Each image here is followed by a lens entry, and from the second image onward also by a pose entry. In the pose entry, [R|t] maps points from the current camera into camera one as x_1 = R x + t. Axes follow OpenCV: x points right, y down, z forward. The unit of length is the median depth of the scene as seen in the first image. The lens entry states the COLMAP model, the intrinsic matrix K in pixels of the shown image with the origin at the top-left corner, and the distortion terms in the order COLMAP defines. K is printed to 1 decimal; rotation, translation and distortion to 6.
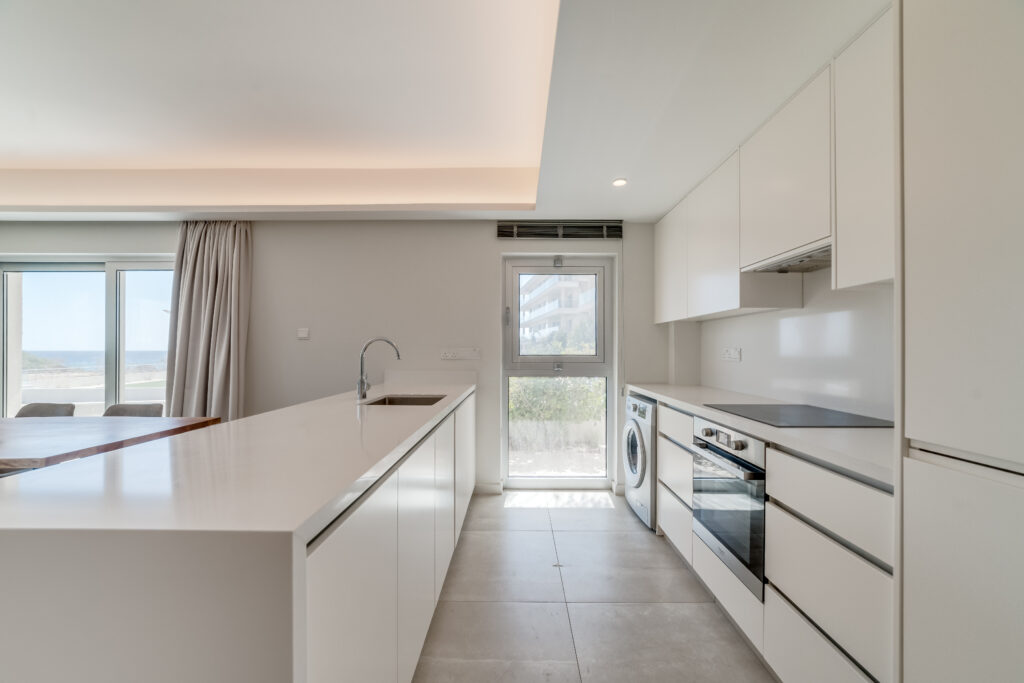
lens RADIAL K [[404.6, 0, 511.5], [0, 404.6, 347.4], [0, 0, 1]] dist [0.002088, 0.002025]
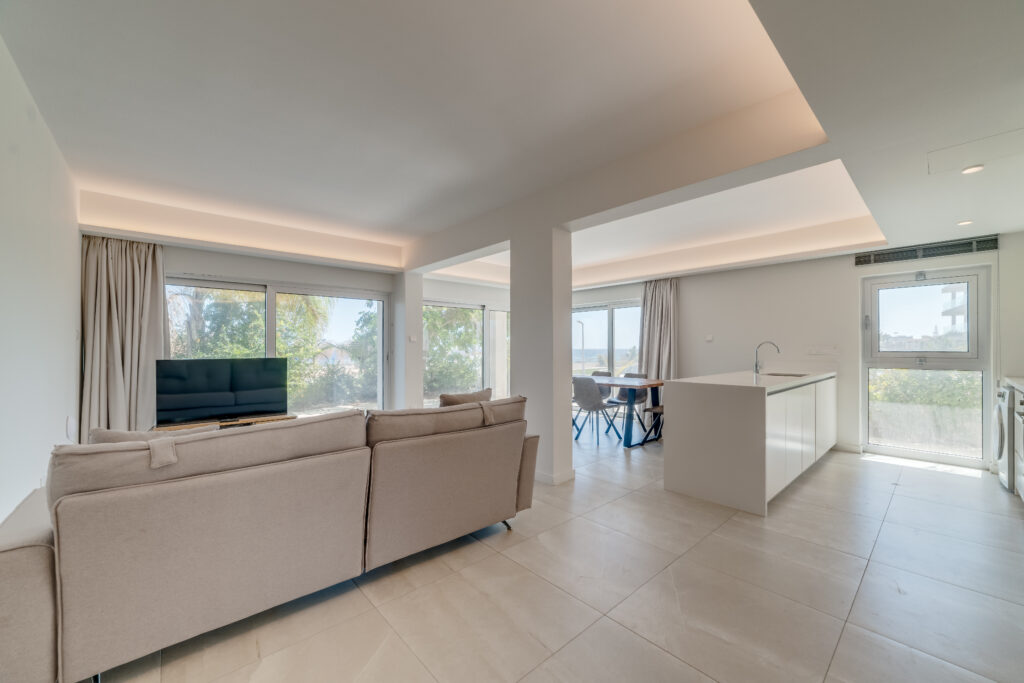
lens RADIAL K [[404.6, 0, 515.4], [0, 404.6, 349.1], [0, 0, 1]] dist [0.002088, 0.002025]
pose [[0.681994, -0.001924, -0.731355, 0.183448], [0.006073, 0.999977, 0.003032, 0.001174], [0.731333, -0.006510, 0.681990, -0.778085]]
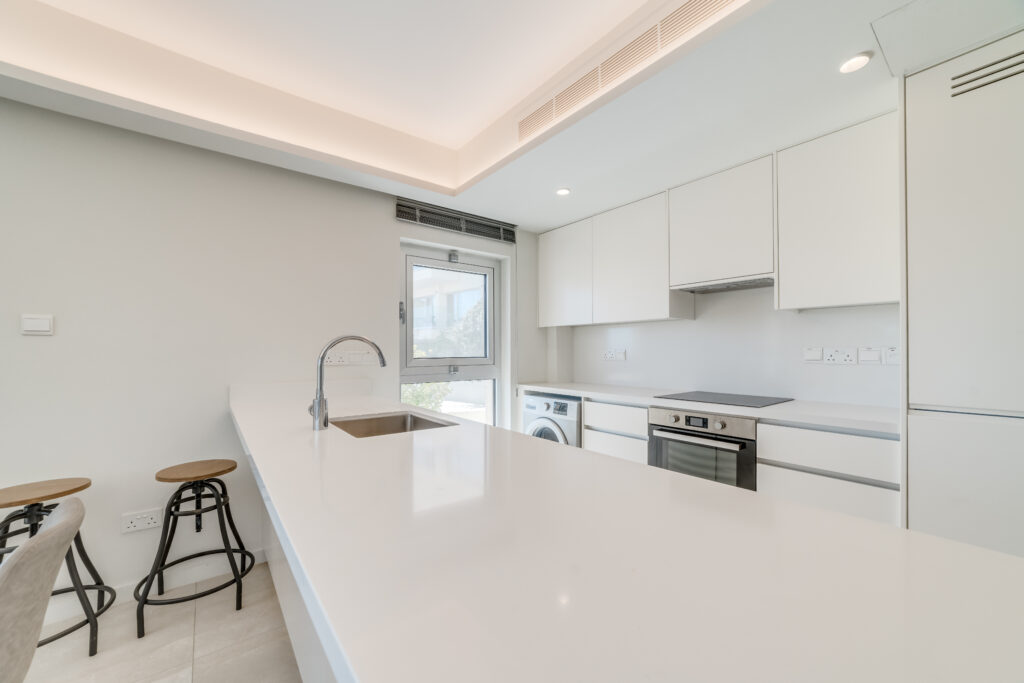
lens RADIAL K [[404.6, 0, 517.5], [0, 404.6, 346.7], [0, 0, 1]] dist [0.002088, 0.002025]
pose [[0.775973, 0.001806, 0.630763, -0.365107], [0.001306, 0.999989, -0.004471, -0.001337], [-0.630764, 0.004293, 0.775963, 0.196620]]
